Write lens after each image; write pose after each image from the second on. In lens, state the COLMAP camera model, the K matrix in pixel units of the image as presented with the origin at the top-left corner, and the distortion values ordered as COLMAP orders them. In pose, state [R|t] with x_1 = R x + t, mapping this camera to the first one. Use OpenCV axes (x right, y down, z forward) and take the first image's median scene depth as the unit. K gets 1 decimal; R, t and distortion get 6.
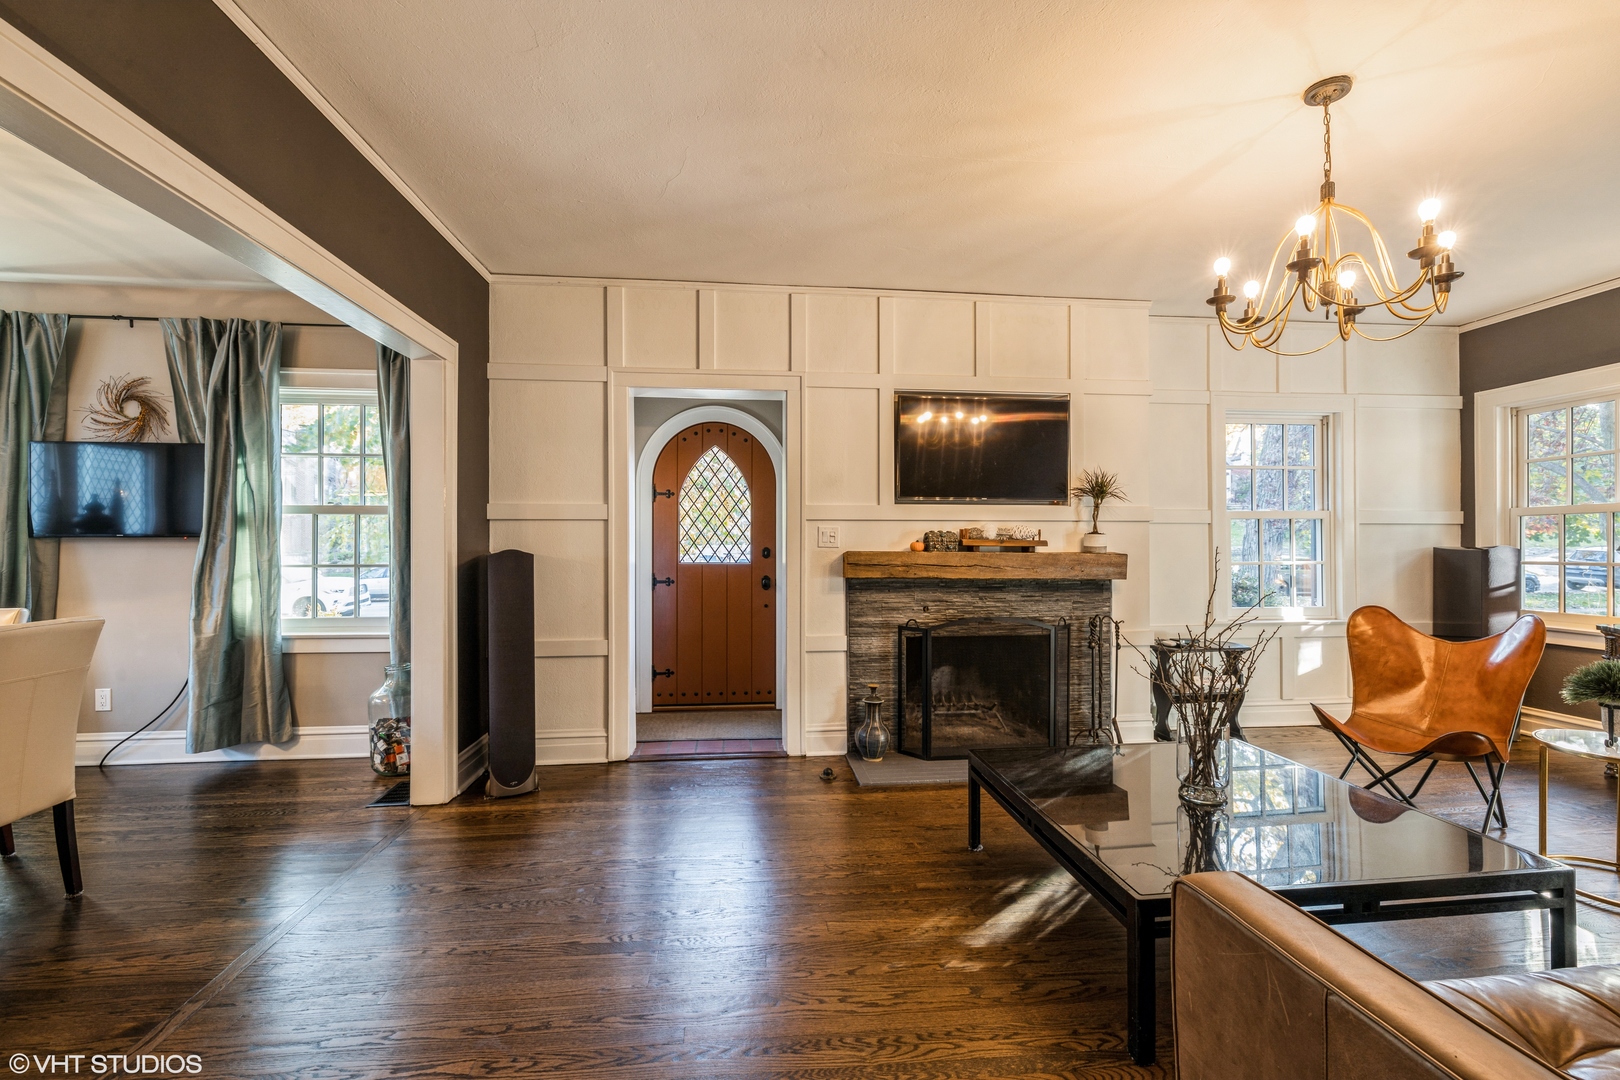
lens RADIAL K [[685.8, 0, 809.4], [0, 685.8, 533.5], [0, 0, 1]] dist [0.001912, 0.000375]
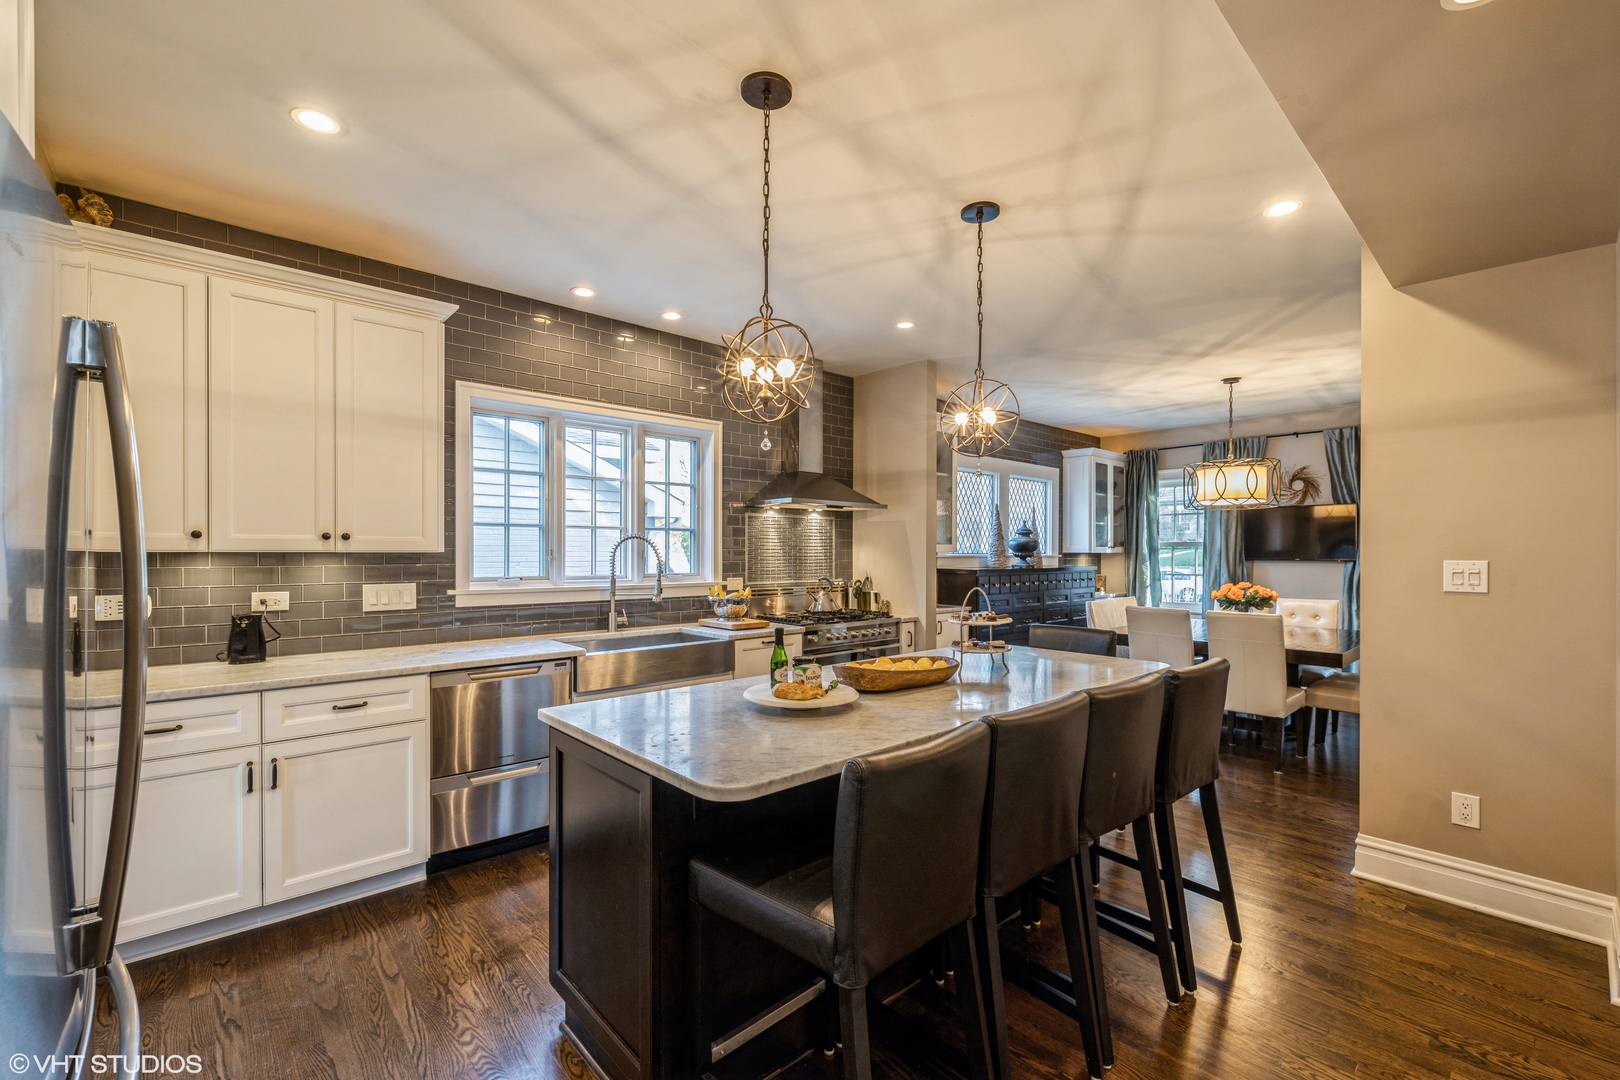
lens RADIAL K [[685.8, 0, 805.3], [0, 685.8, 555.0], [0, 0, 1]] dist [0.001912, 0.000375]
pose [[0.584942, 0.004825, -0.811061, -0.301678], [0.003785, 0.999955, 0.008679, -0.026318], [0.811066, -0.008147, 0.584897, -0.944404]]
